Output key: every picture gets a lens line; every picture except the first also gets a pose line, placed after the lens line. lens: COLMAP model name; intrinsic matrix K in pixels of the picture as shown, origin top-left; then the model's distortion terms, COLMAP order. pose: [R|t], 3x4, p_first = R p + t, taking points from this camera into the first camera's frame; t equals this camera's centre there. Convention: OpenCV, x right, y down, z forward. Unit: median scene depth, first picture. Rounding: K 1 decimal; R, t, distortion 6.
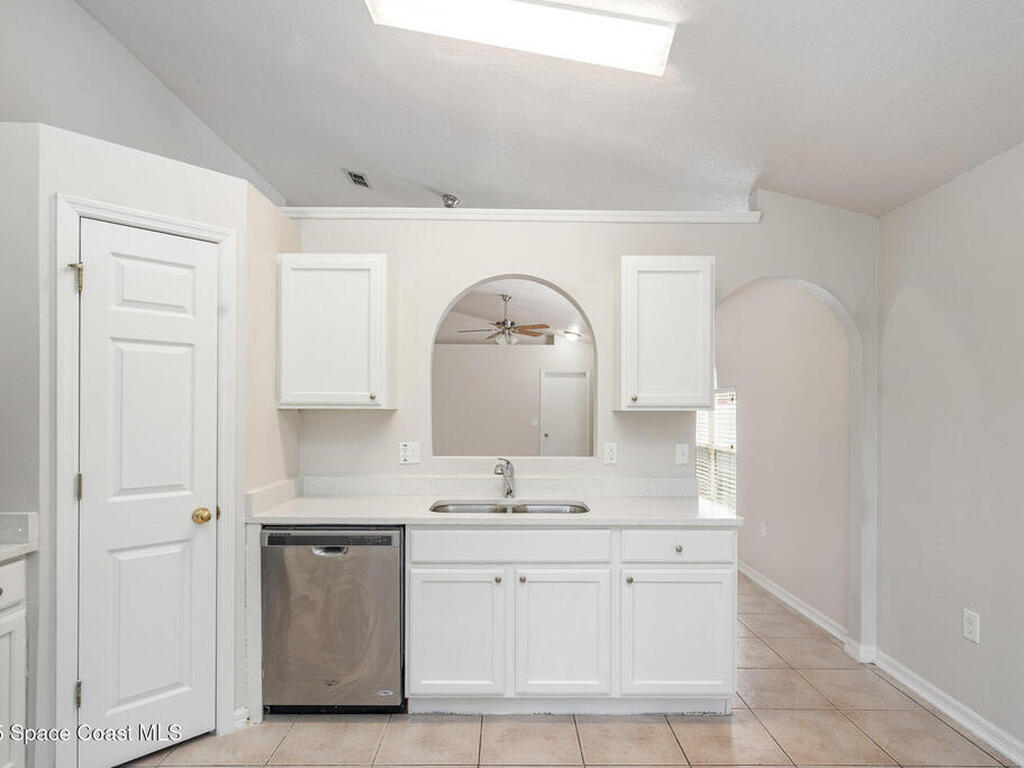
lens RADIAL K [[567.3, 0, 512.6], [0, 567.3, 409.7], [0, 0, 1]] dist [-0.000237, 0.000883]
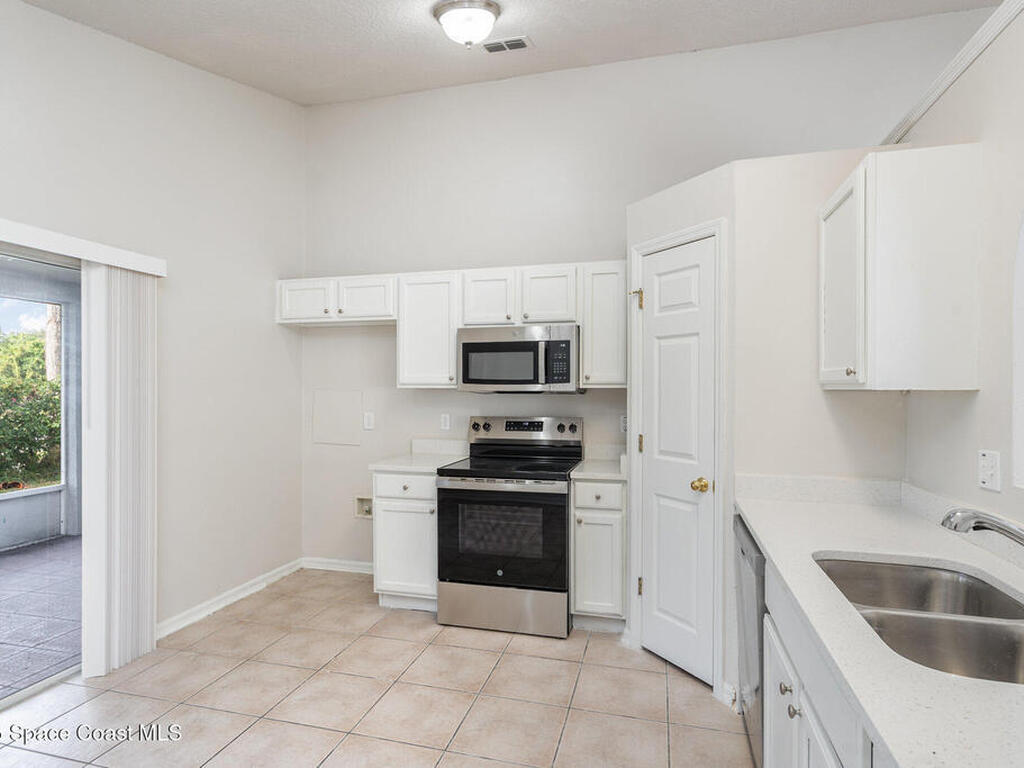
lens RADIAL K [[564.9, 0, 511.0], [0, 564.9, 391.1], [0, 0, 1]] dist [-0.000262, 0.000936]
pose [[-0.272850, -0.000502, -0.962056, 0.589063], [-0.001445, 0.999999, -0.000113, 0.002129], [0.962055, 0.001359, -0.272850, 0.888229]]
